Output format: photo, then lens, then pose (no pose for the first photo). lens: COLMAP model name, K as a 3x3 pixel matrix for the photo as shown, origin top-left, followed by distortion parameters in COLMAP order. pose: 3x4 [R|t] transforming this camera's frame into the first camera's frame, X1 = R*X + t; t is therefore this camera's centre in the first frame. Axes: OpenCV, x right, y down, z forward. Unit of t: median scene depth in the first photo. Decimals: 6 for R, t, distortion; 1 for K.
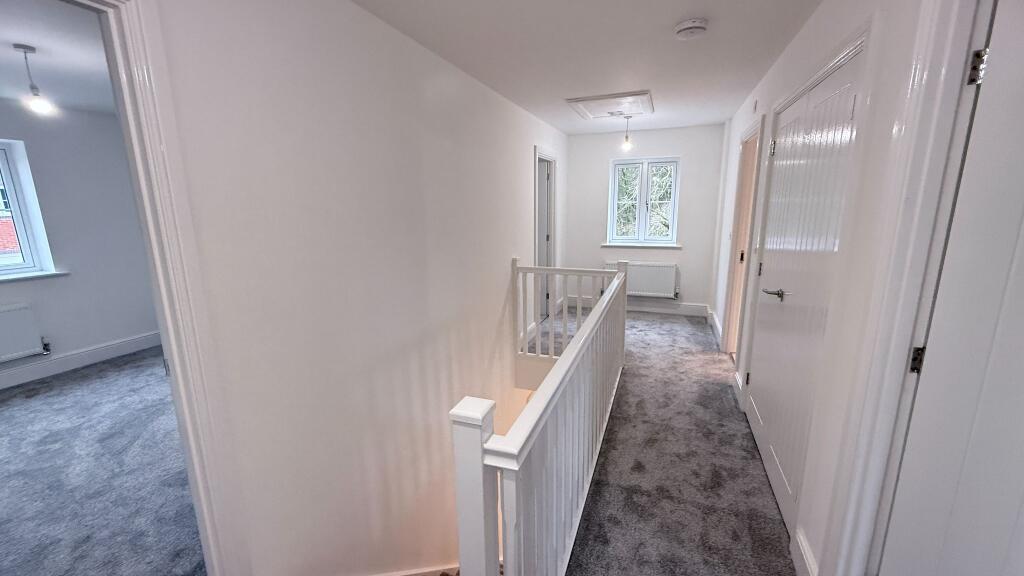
lens RADIAL K [[407.0, 0, 510.0], [0, 407.0, 287.8], [0, 0, 1]] dist [0.000538, 0.000174]
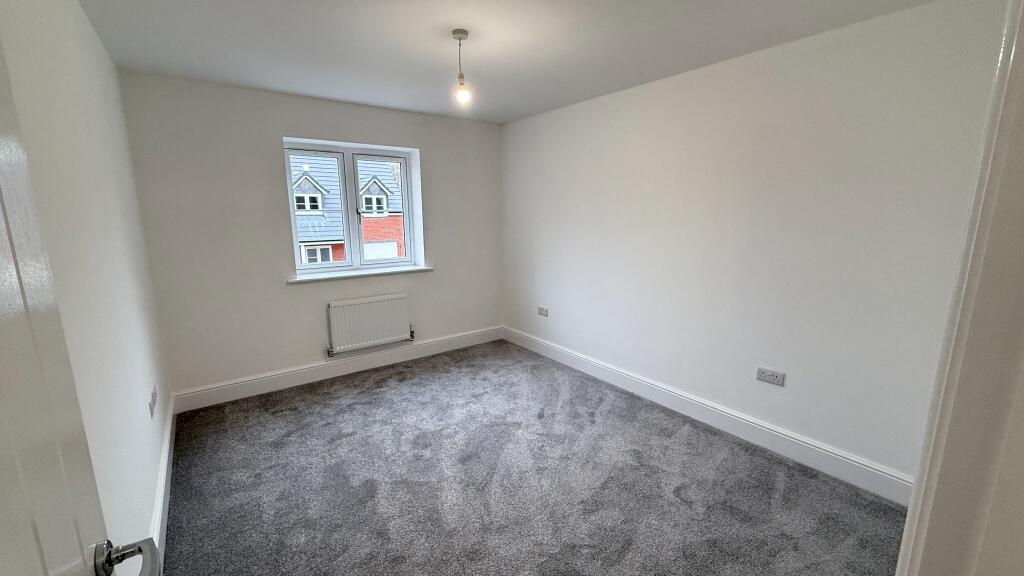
lens RADIAL K [[407.0, 0, 510.0], [0, 407.0, 287.8], [0, 0, 1]] dist [0.000538, 0.000174]
pose [[0.847069, 0.104414, -0.521126, -0.415259], [-0.110872, 0.993655, 0.018874, -0.037365], [0.519791, 0.041791, 0.853271, 0.223654]]
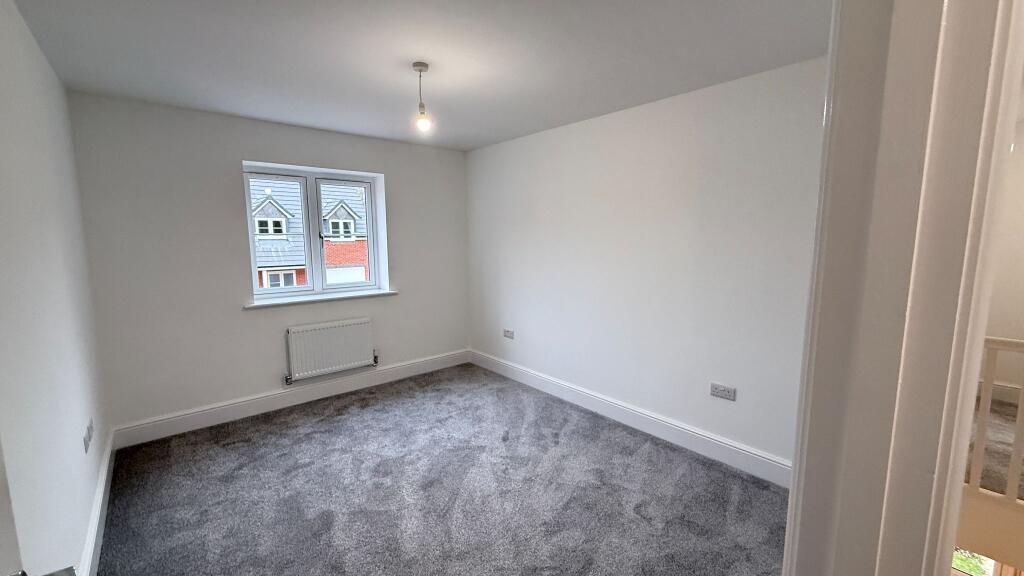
lens RADIAL K [[407.0, 0, 510.0], [0, 407.0, 287.8], [0, 0, 1]] dist [0.000538, 0.000174]
pose [[0.883056, 0.066369, -0.464550, -0.391392], [-0.099615, 0.993898, -0.047360, -0.035069], [0.458573, 0.088098, 0.884279, 0.220736]]
